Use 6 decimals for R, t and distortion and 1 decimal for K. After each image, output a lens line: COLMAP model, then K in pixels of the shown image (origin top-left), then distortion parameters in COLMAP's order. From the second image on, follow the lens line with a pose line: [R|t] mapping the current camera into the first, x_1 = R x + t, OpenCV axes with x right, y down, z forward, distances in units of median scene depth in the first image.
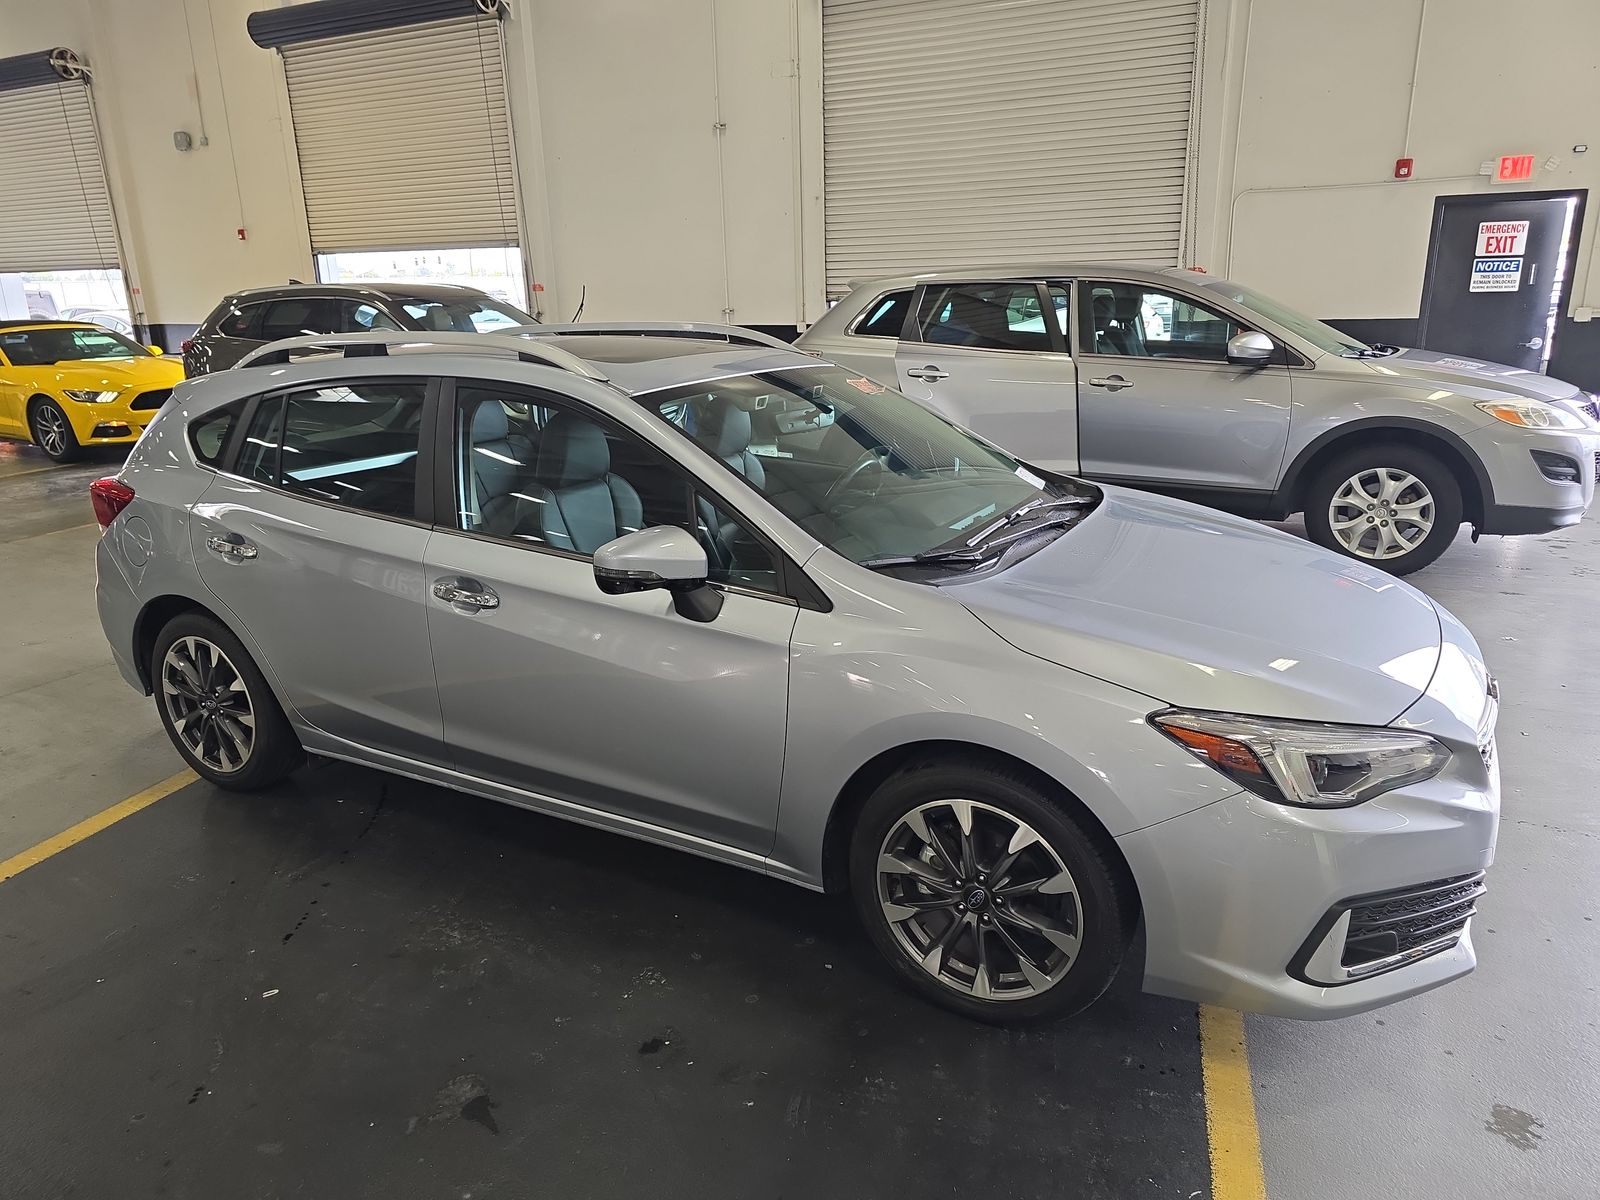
lens RADIAL K [[1042.9, 0, 806.4], [0, 1042.9, 601.9], [0, 0, 1]] dist [-0.008271, -0.007915]
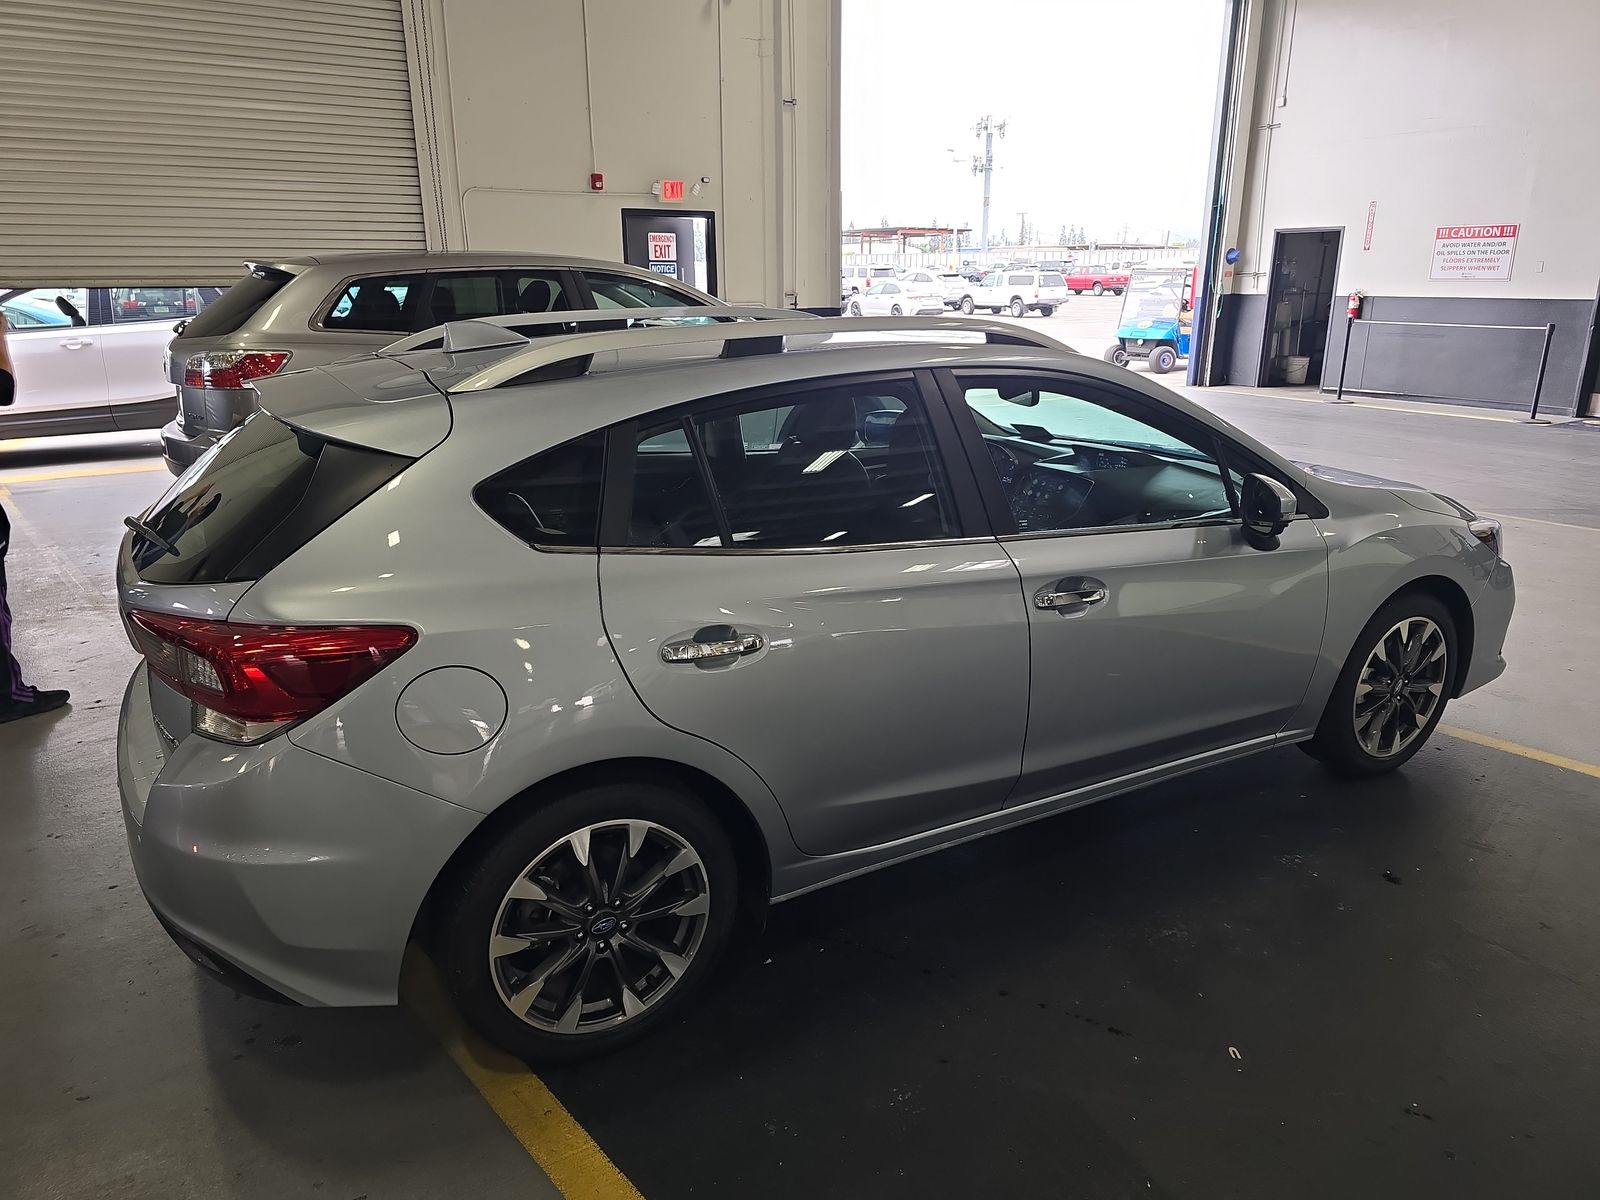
lens RADIAL K [[1042.9, 0, 801.9], [0, 1042.9, 604.2], [0, 0, 1]] dist [-0.008271, -0.007915]
pose [[0.539266, -0.224030, 0.811790, -0.368989], [0.222018, 0.967684, 0.119567, -0.049476], [-0.812342, 0.115753, 0.571578, 0.206278]]
